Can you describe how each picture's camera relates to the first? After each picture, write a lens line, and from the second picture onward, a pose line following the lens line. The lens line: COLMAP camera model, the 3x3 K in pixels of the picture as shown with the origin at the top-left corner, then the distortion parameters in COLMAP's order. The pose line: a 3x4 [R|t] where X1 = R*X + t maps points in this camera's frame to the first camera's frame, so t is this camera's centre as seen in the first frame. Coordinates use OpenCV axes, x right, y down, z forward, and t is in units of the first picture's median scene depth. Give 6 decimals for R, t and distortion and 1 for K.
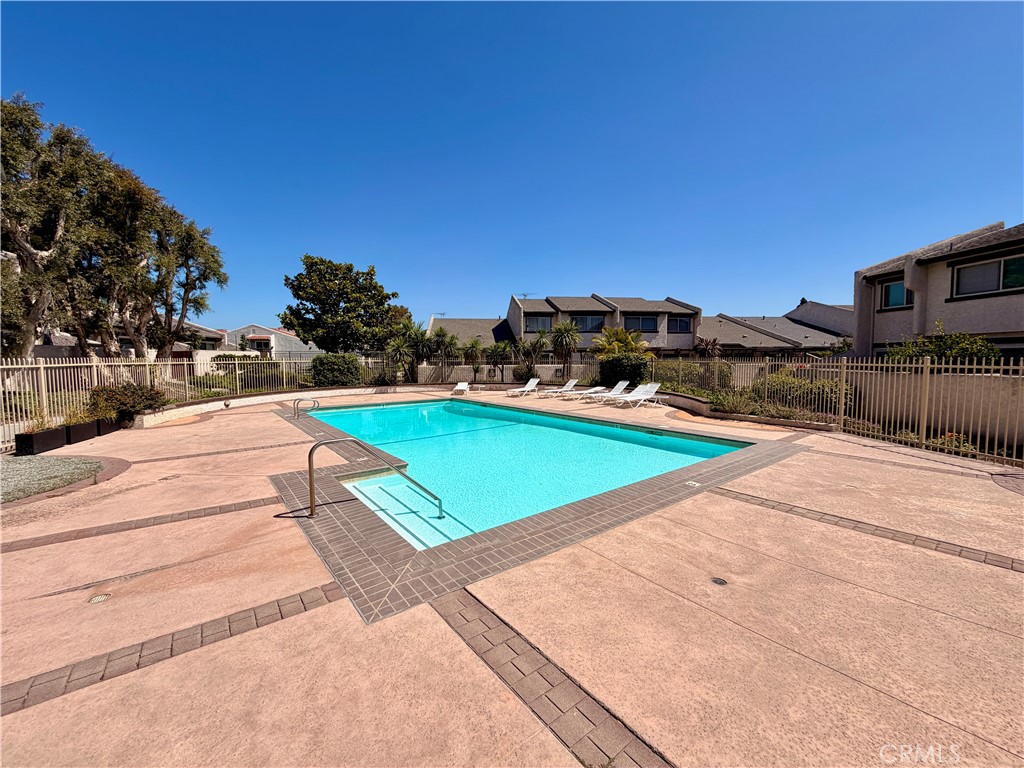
lens RADIAL K [[407.6, 0, 511.3], [0, 407.6, 383.2], [0, 0, 1]] dist [0.000300, 0.000121]
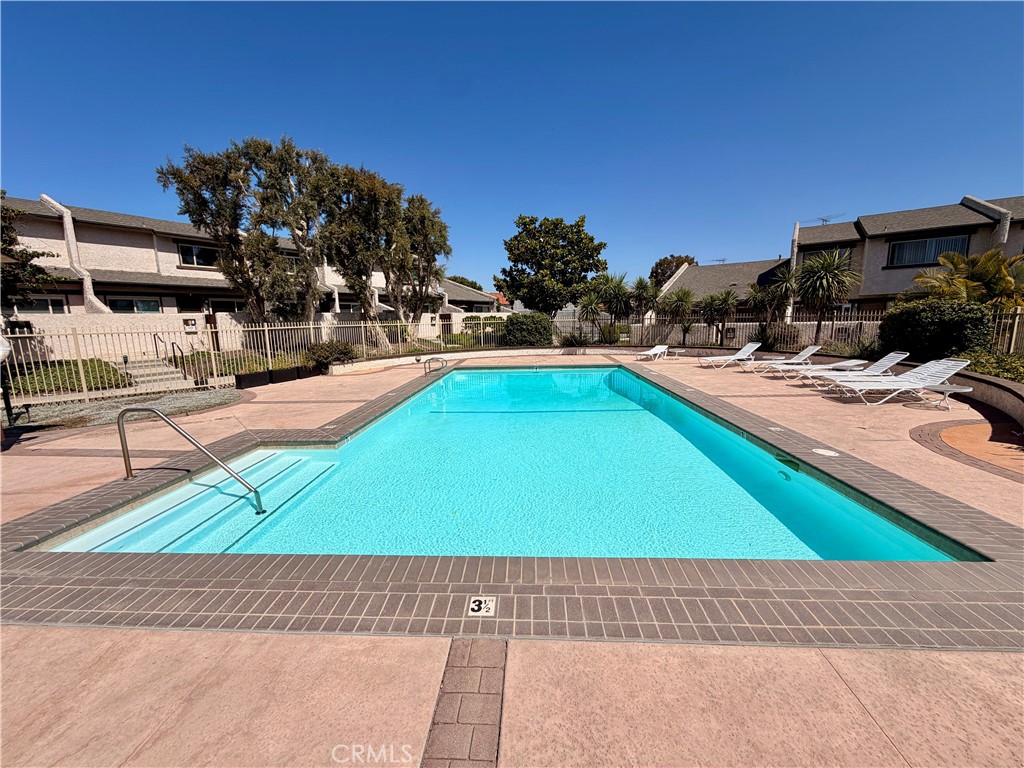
lens RADIAL K [[410.2, 0, 507.8], [0, 410.2, 382.3], [0, 0, 1]] dist [-0.001074, 0.000474]
pose [[0.752922, 0.086019, -0.652464, 0.214112], [-0.019956, 0.993949, 0.108011, -0.012095], [0.657808, -0.068303, 0.750082, 0.204097]]
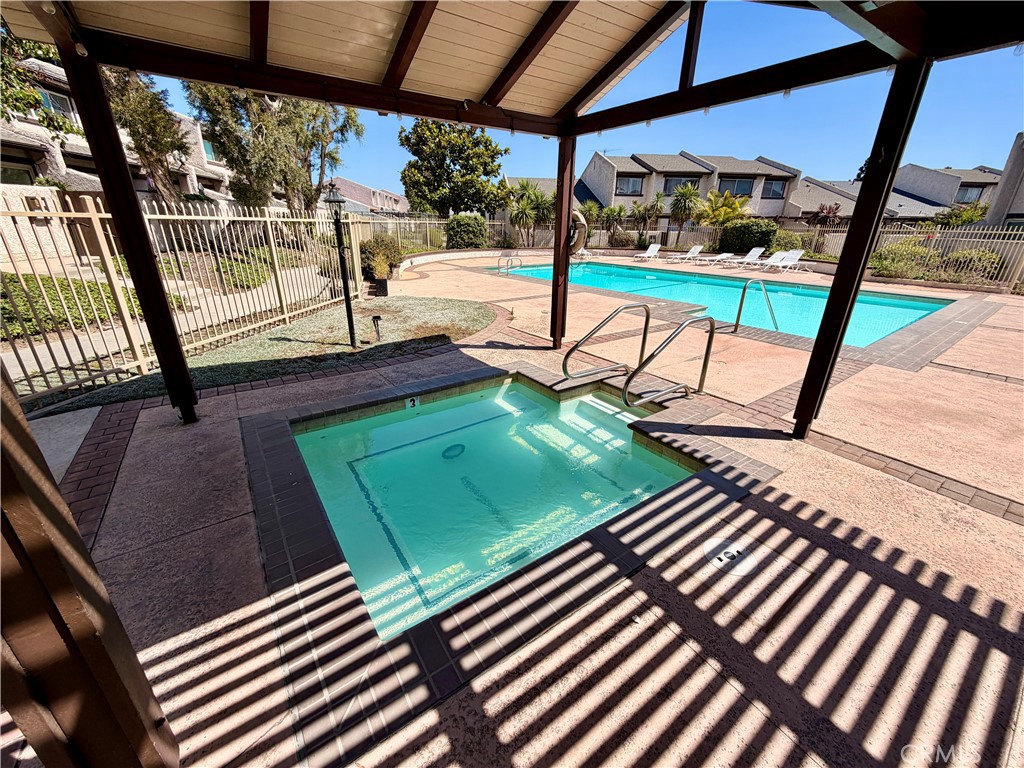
lens RADIAL K [[405.2, 0, 512.0], [0, 405.2, 384.0], [0, 0, 1]] dist [0.001557, 0.000258]
pose [[0.999489, 0.026411, -0.017998, -0.296746], [-0.019552, 0.950744, 0.309359, 0.015575], [0.025282, -0.308849, 0.950775, -0.111727]]
